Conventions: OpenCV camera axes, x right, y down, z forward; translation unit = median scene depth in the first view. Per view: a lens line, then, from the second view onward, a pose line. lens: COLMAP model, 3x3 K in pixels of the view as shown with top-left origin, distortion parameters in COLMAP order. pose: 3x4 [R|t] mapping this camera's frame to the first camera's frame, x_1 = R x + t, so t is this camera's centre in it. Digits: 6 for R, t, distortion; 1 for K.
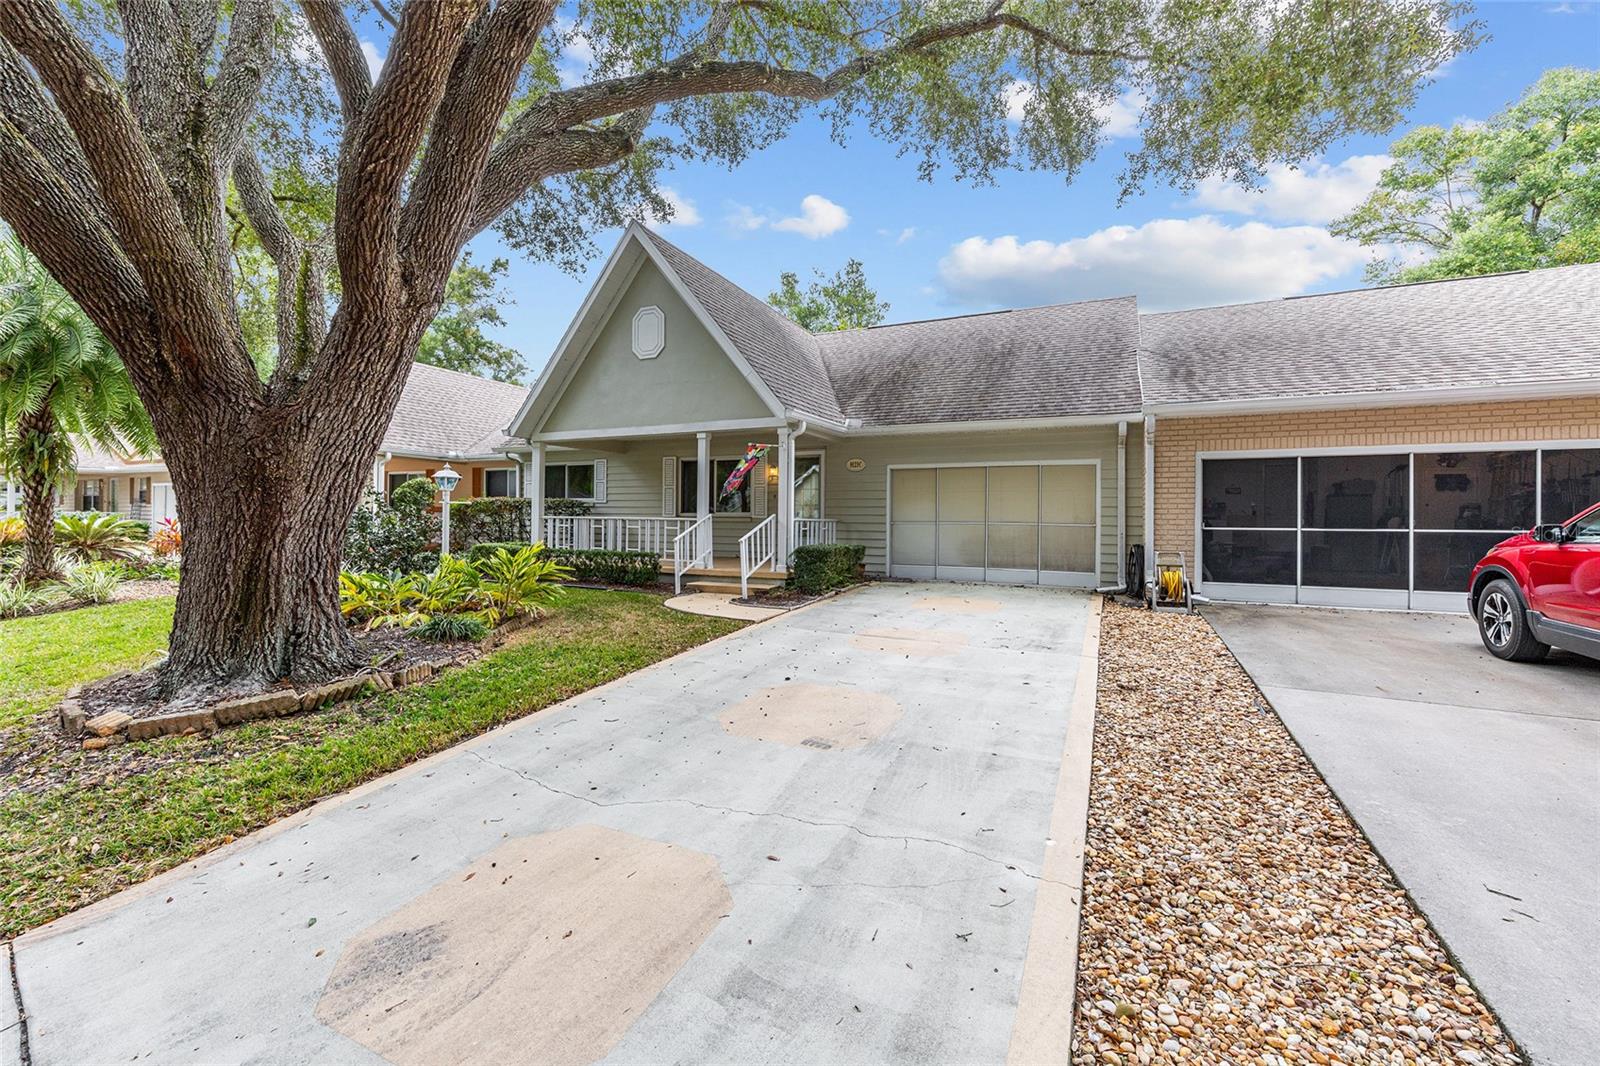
lens RADIAL K [[642.4, 0, 799.3], [0, 642.4, 521.6], [0, 0, 1]] dist [-0.003255, 0.000959]
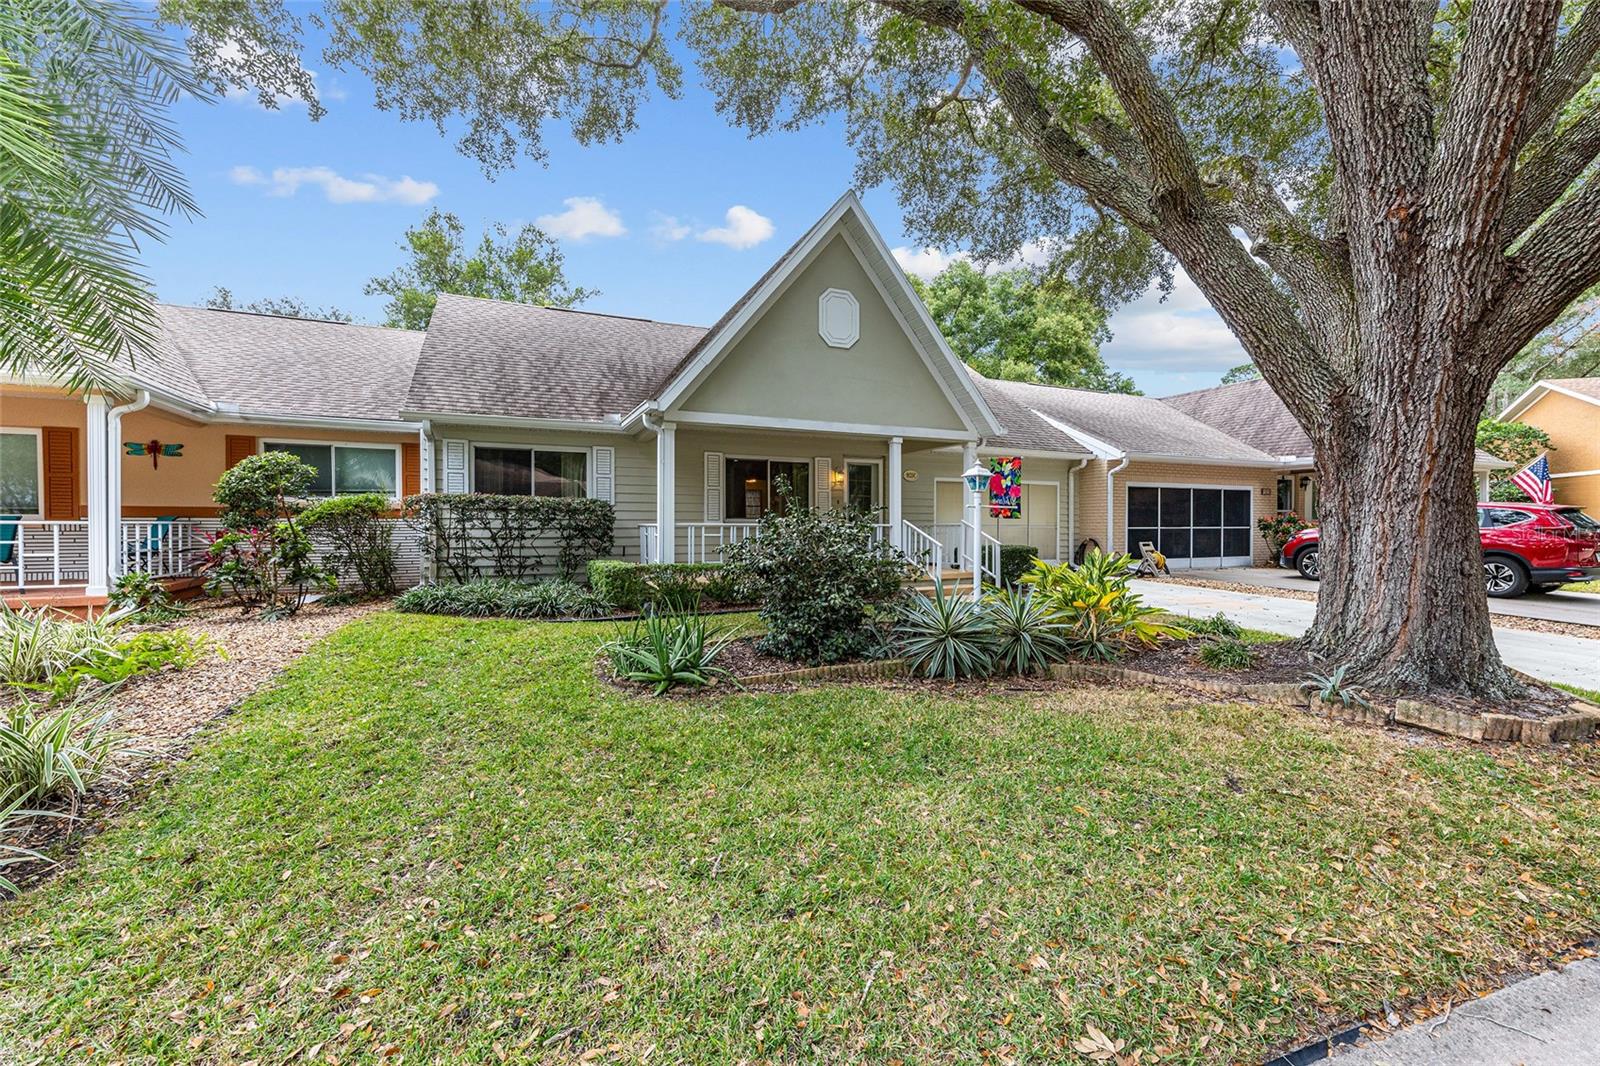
lens RADIAL K [[642.4, 0, 801.0], [0, 642.4, 533.2], [0, 0, 1]] dist [-0.003255, 0.000959]
pose [[0.656784, -0.017070, 0.753886, -1.021980], [0.009387, 0.999851, 0.014462, -0.006780], [-0.754020, -0.002421, 0.656847, 0.477303]]
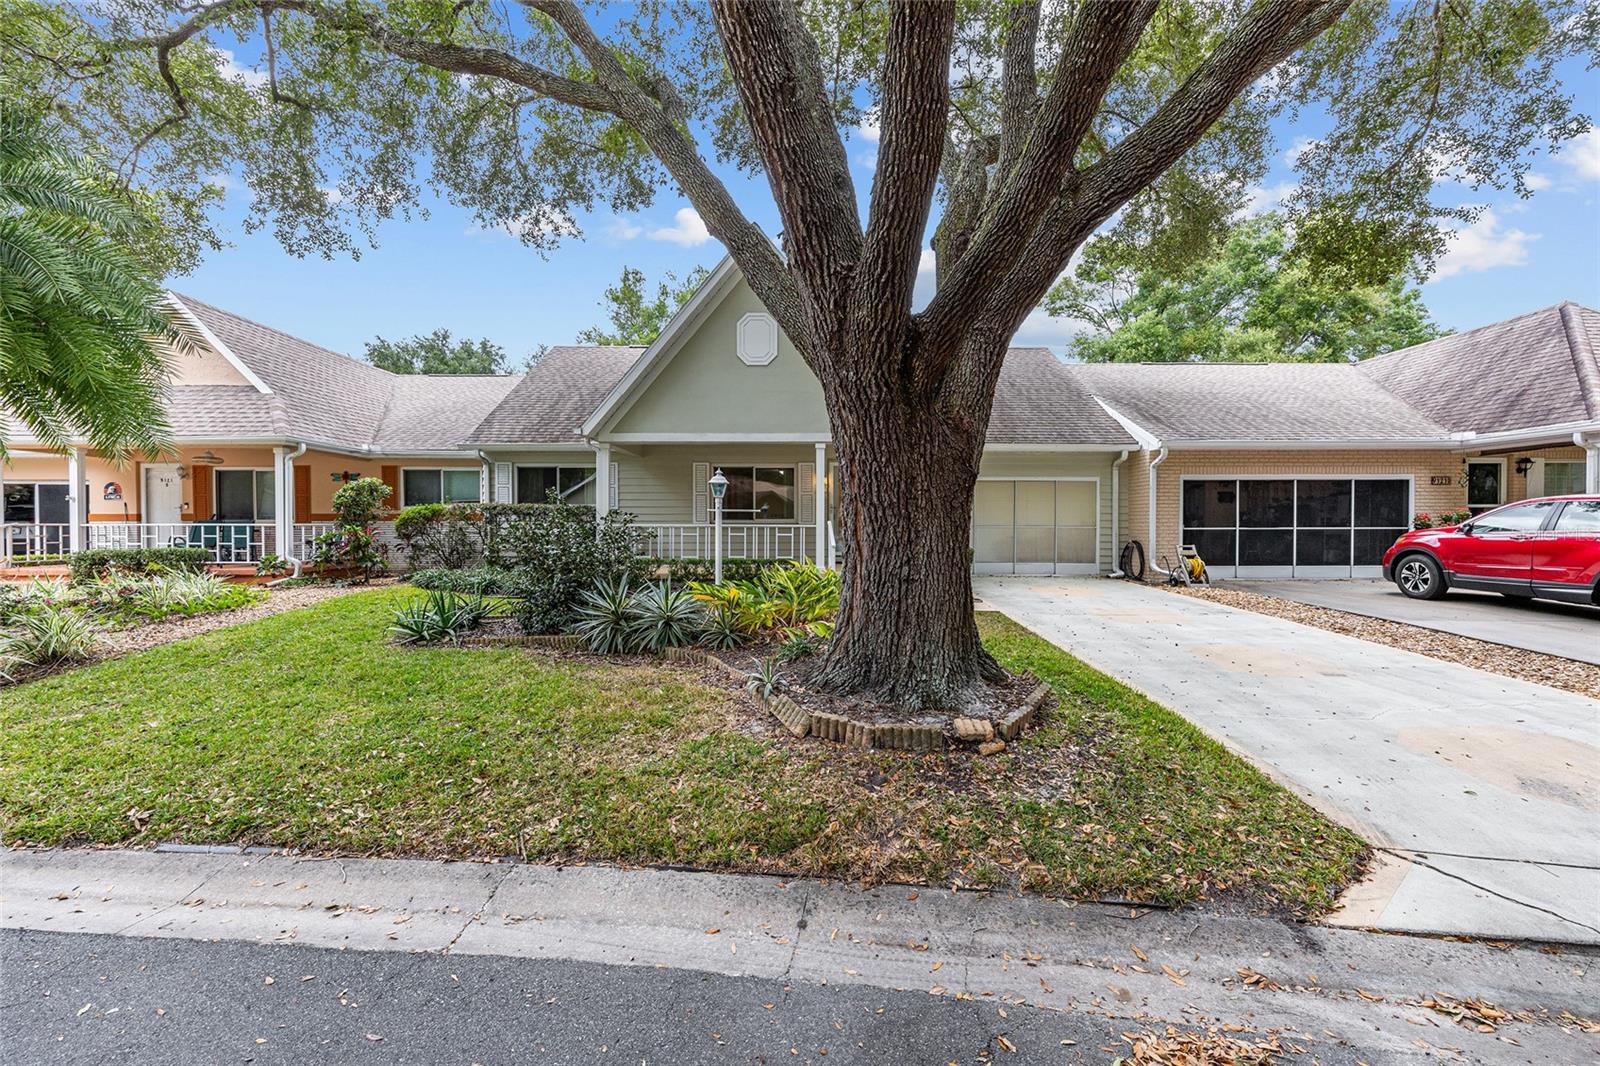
lens RADIAL K [[642.4, 0, 799.7], [0, 642.4, 530.6], [0, 0, 1]] dist [-0.003255, 0.000959]
pose [[0.902096, -0.013570, 0.431322, -0.653364], [0.010636, 0.999901, 0.009213, -0.006232], [-0.431405, -0.003723, 0.902151, 0.074430]]
